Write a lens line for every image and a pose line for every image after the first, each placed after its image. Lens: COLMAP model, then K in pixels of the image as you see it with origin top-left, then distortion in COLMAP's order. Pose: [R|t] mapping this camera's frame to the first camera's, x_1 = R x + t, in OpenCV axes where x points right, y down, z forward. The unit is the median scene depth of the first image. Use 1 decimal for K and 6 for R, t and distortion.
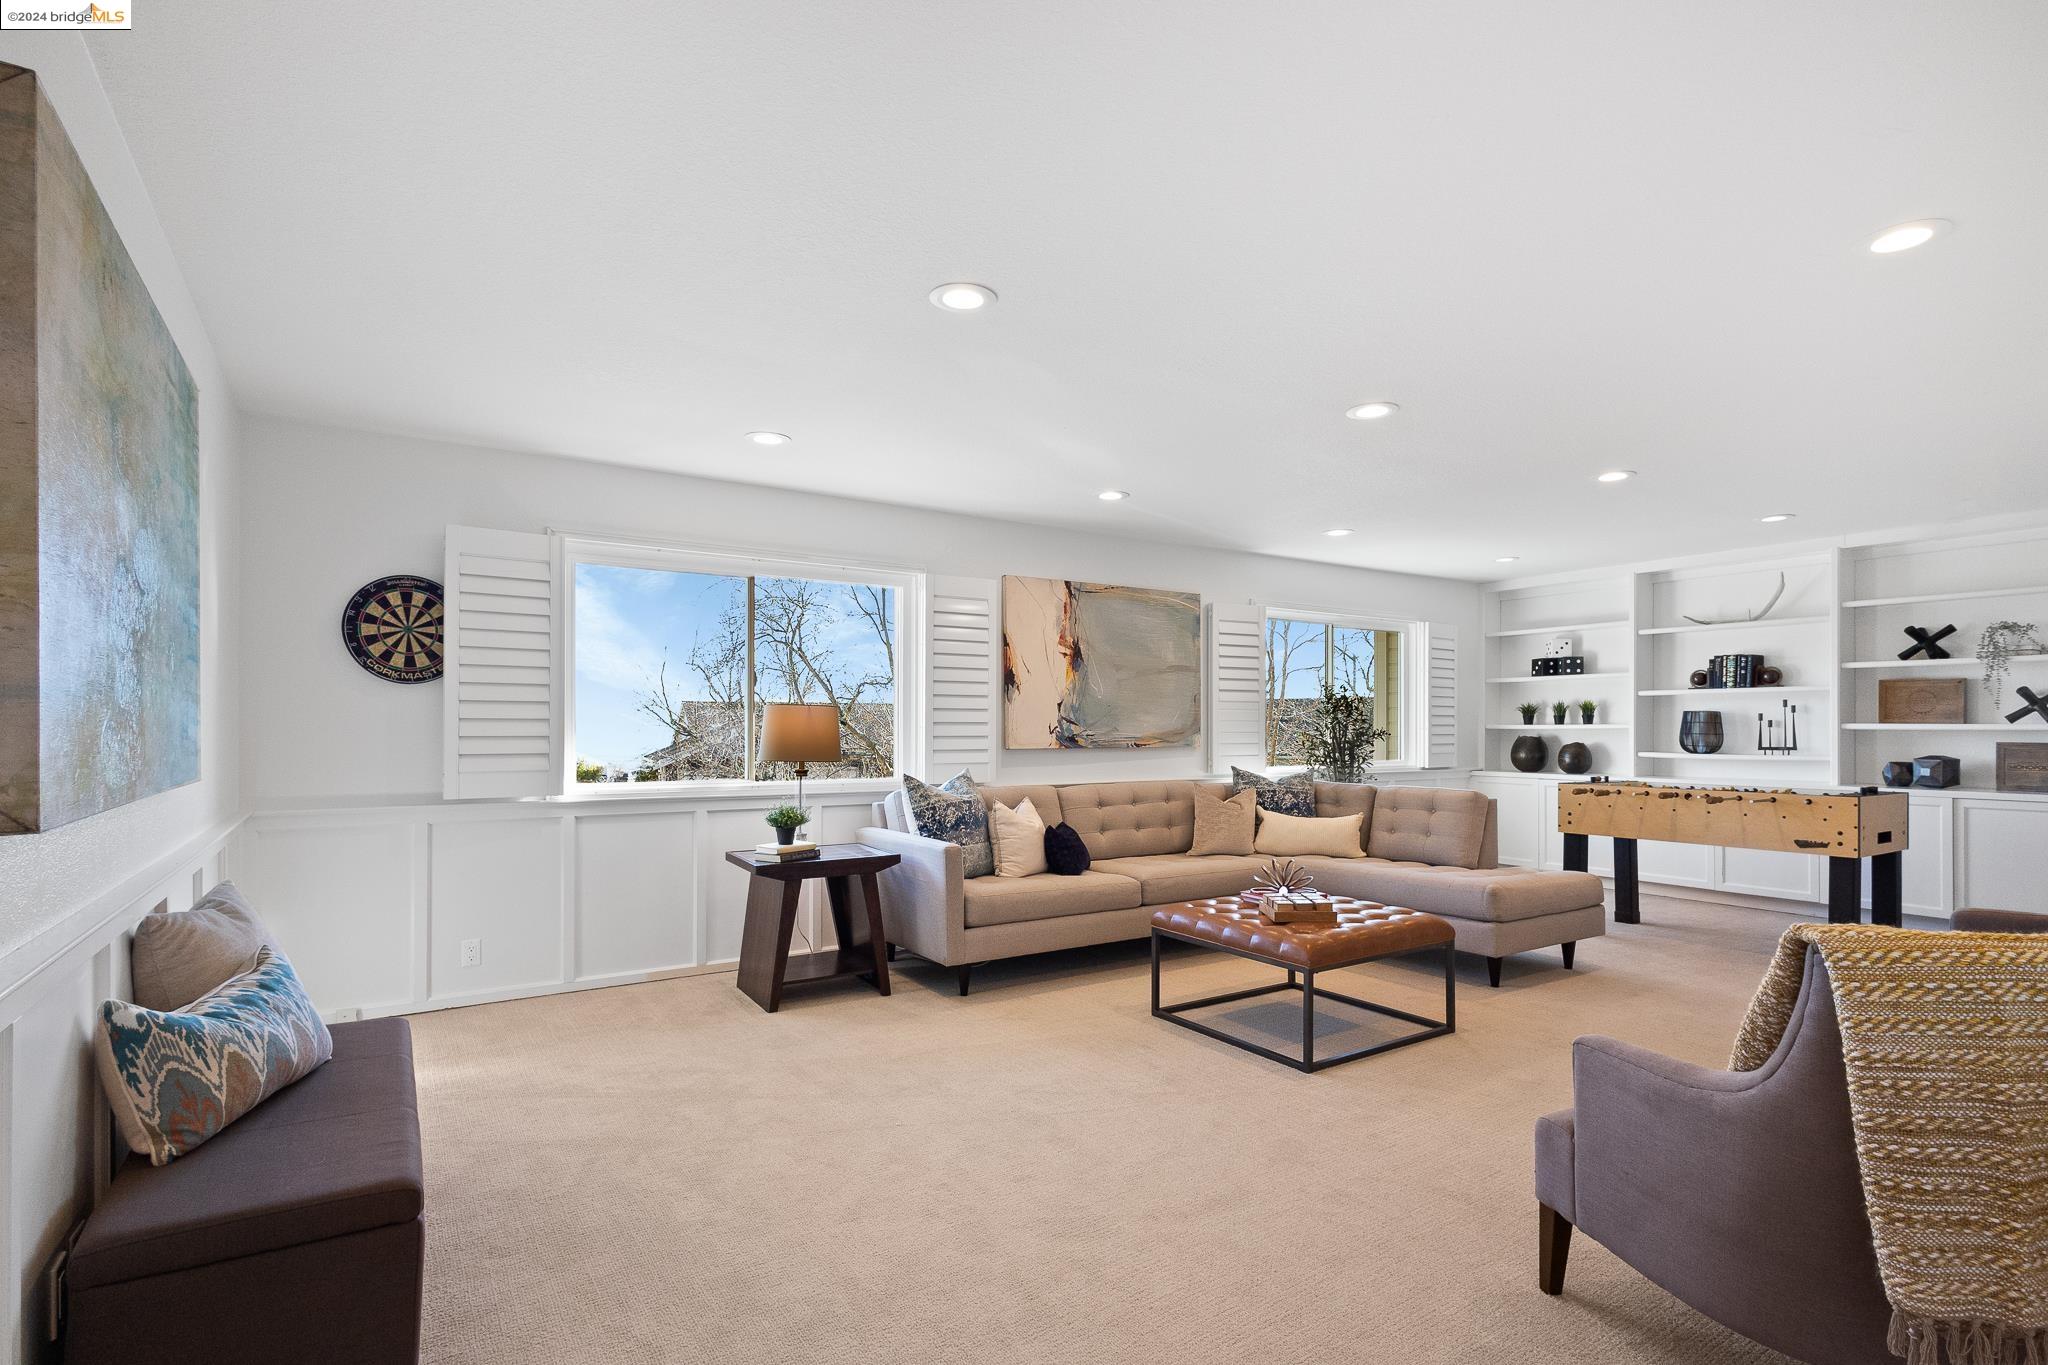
lens RADIAL K [[991.1, 0, 1035.6], [0, 991.1, 726.5], [0, 0, 1]] dist [0.003438, 0.001115]
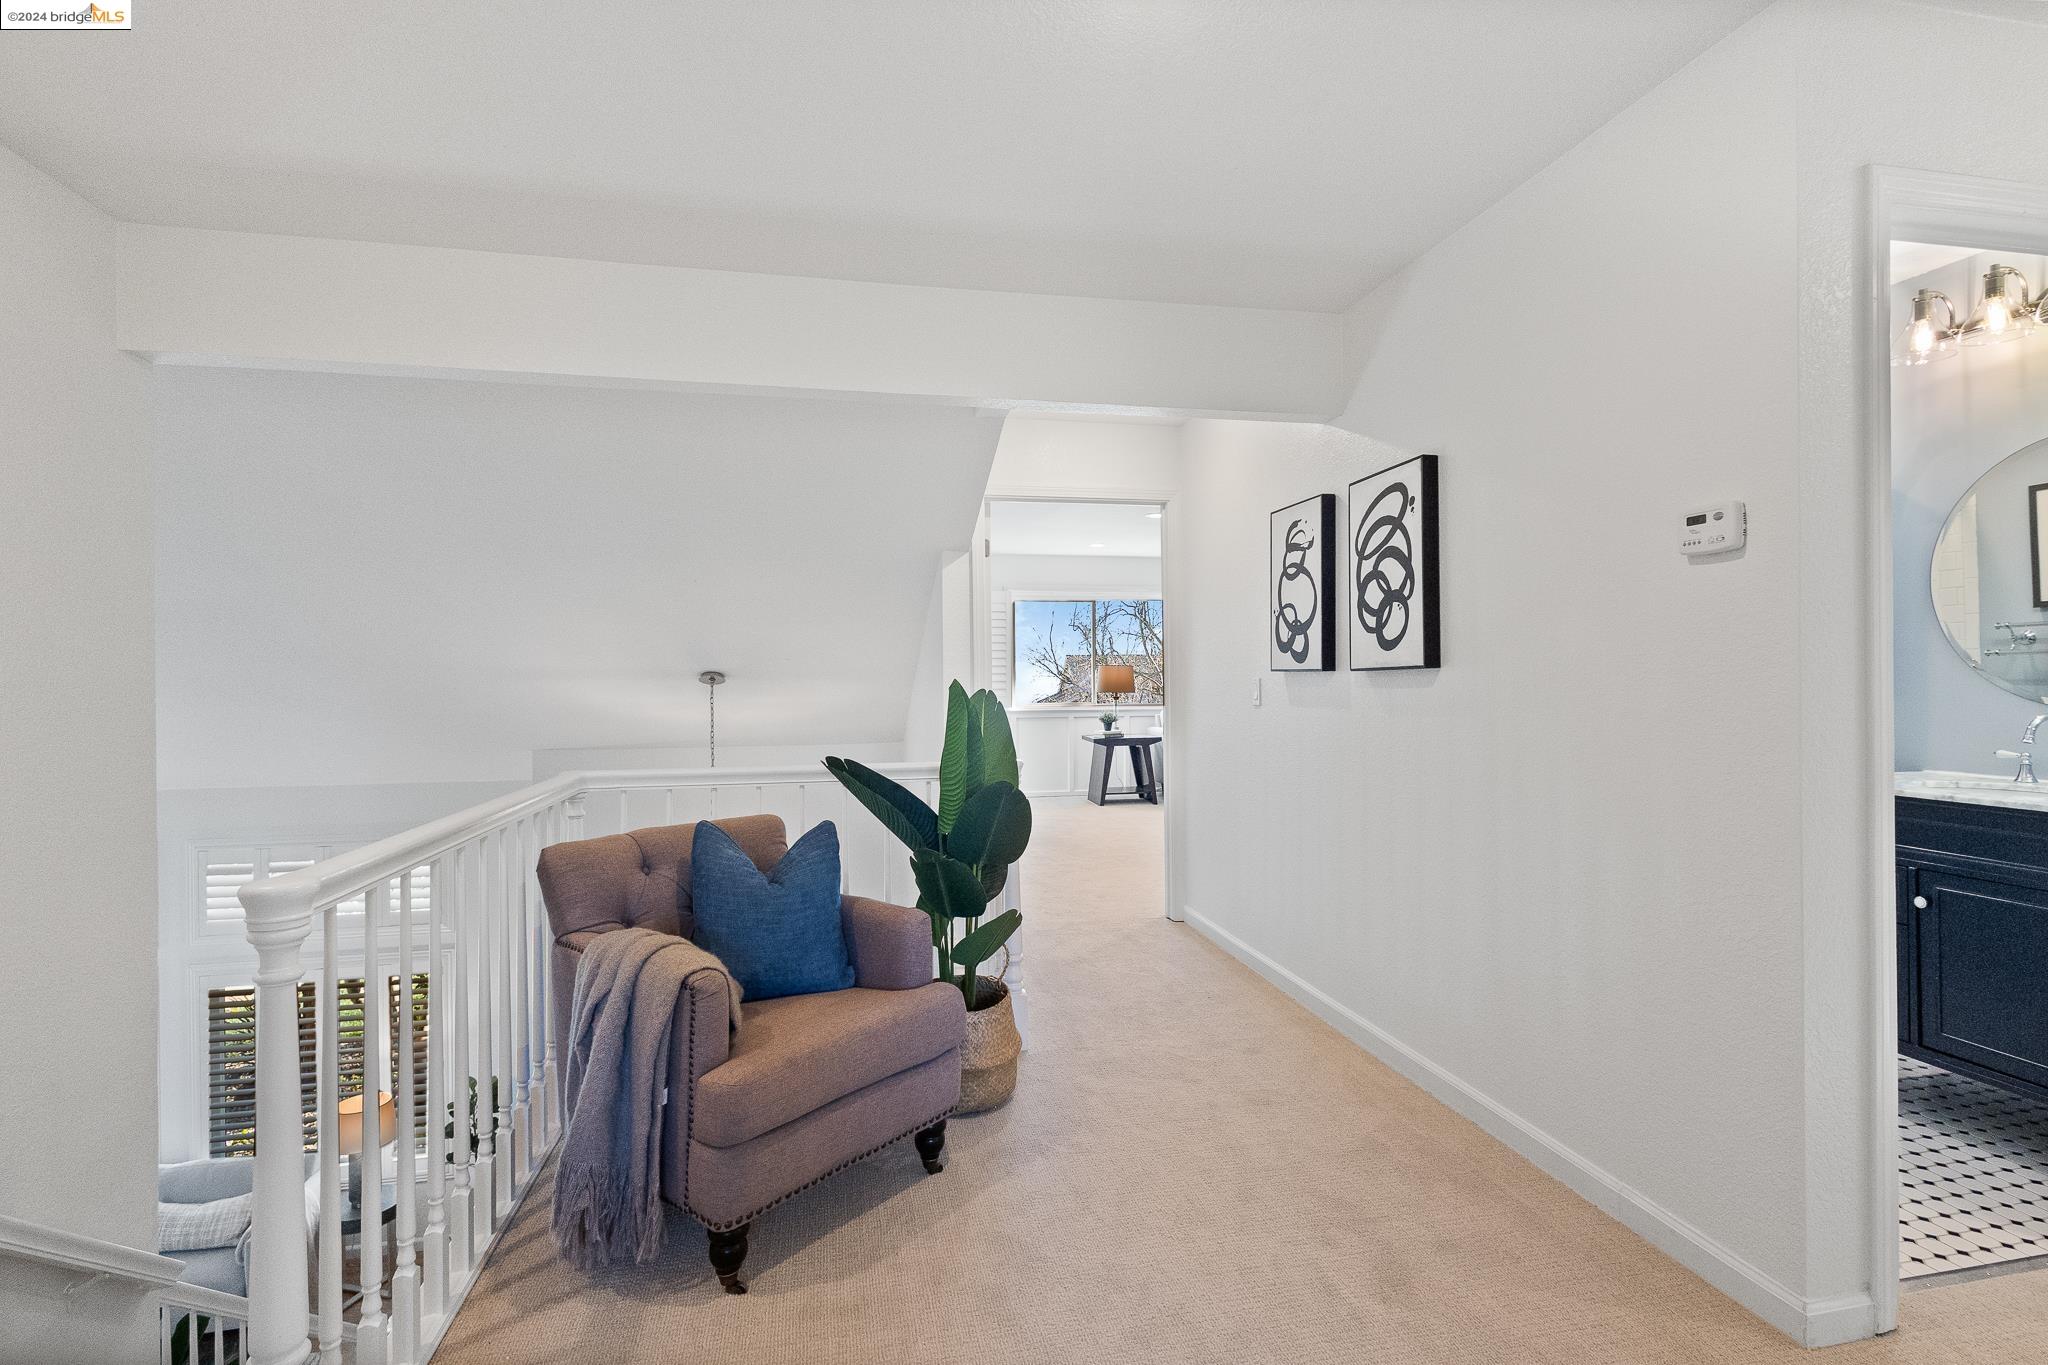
lens RADIAL K [[991.1, 0, 1032.2], [0, 991.1, 673.8], [0, 0, 1]] dist [0.003438, 0.001115]
pose [[0.929504, -0.006776, -0.368750, 0.365254], [0.005939, 0.999977, -0.003407, 0.003056], [0.368765, 0.000977, 0.929522, -0.991552]]
